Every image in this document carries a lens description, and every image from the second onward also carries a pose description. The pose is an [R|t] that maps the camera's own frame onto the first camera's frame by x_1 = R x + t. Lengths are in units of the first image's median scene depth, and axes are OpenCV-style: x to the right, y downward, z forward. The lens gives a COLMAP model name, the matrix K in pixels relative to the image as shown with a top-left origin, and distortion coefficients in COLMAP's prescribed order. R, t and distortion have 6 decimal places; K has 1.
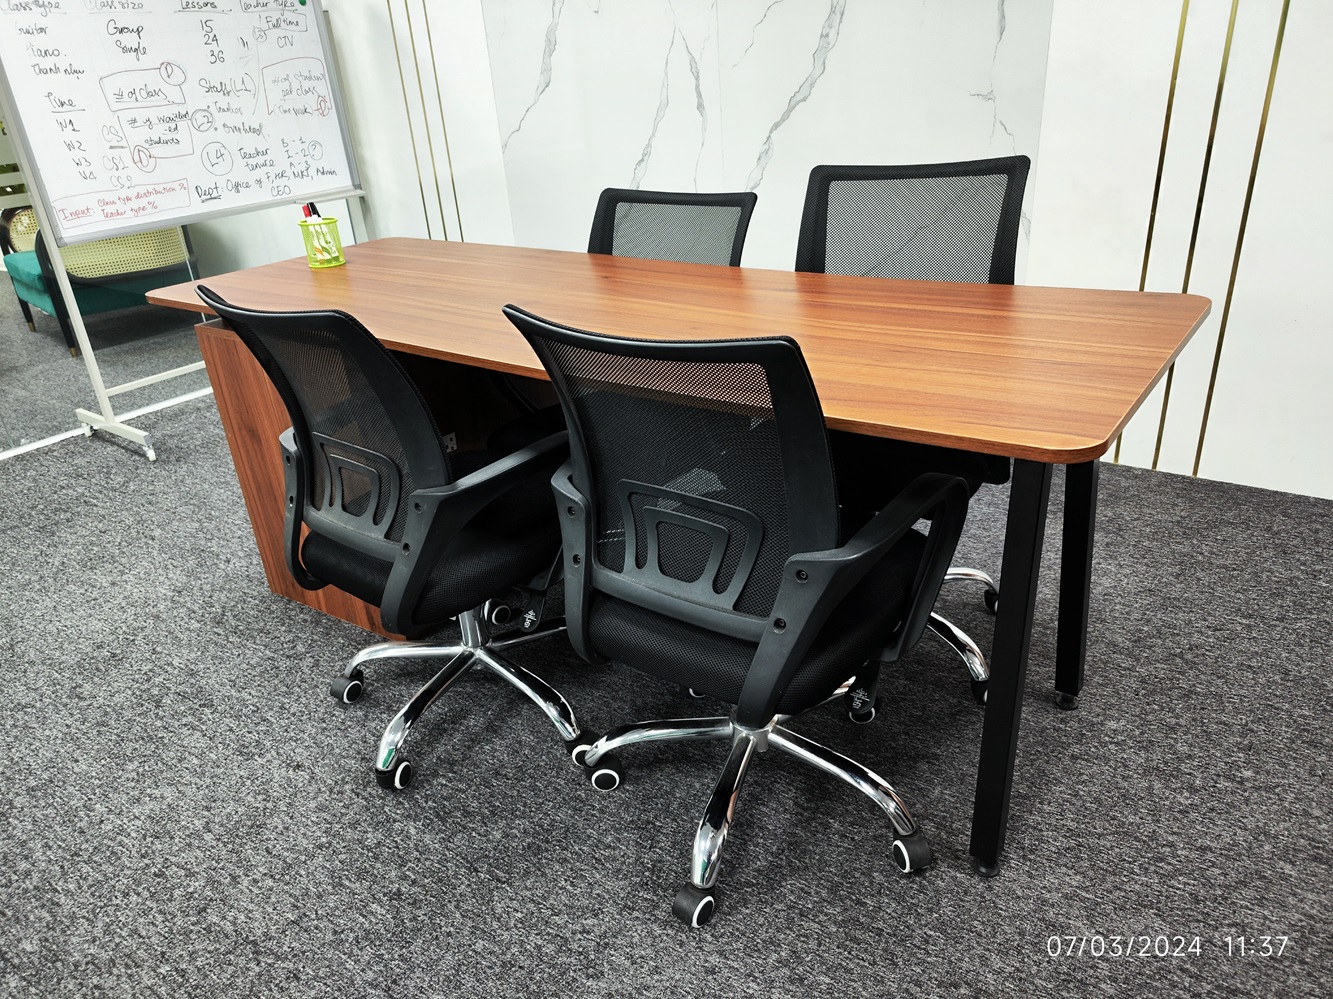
lens RADIAL K [[940.2, 0, 665.5], [0, 940.2, 501.6], [0, 0, 1]] dist [0.033028, -0.000121]
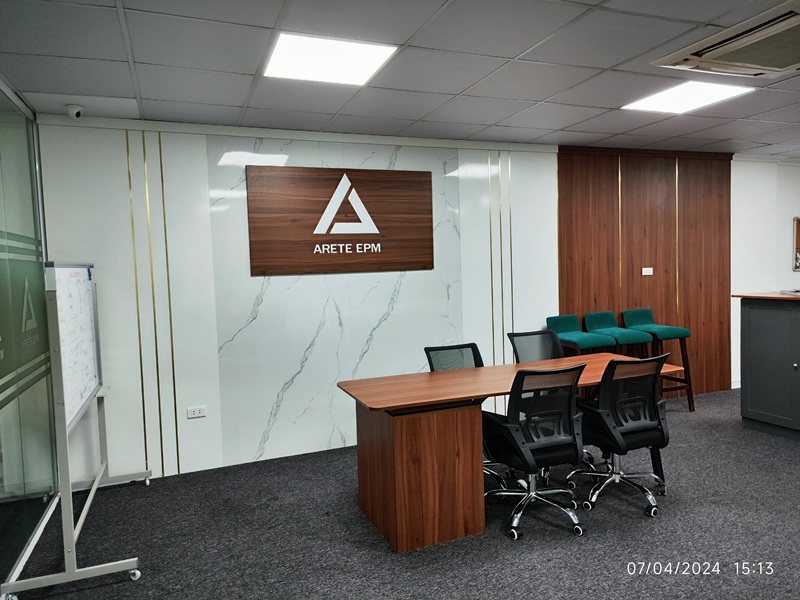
lens RADIAL K [[564.3, 0, 399.3], [0, 564.3, 300.7], [0, 0, 1]] dist [0.033028, -0.000121]
pose [[0.535204, -0.001077, 0.844722, -1.265555], [0.366573, 0.901229, -0.231107, -0.093361], [-0.761039, 0.433342, 0.482736, 0.184077]]
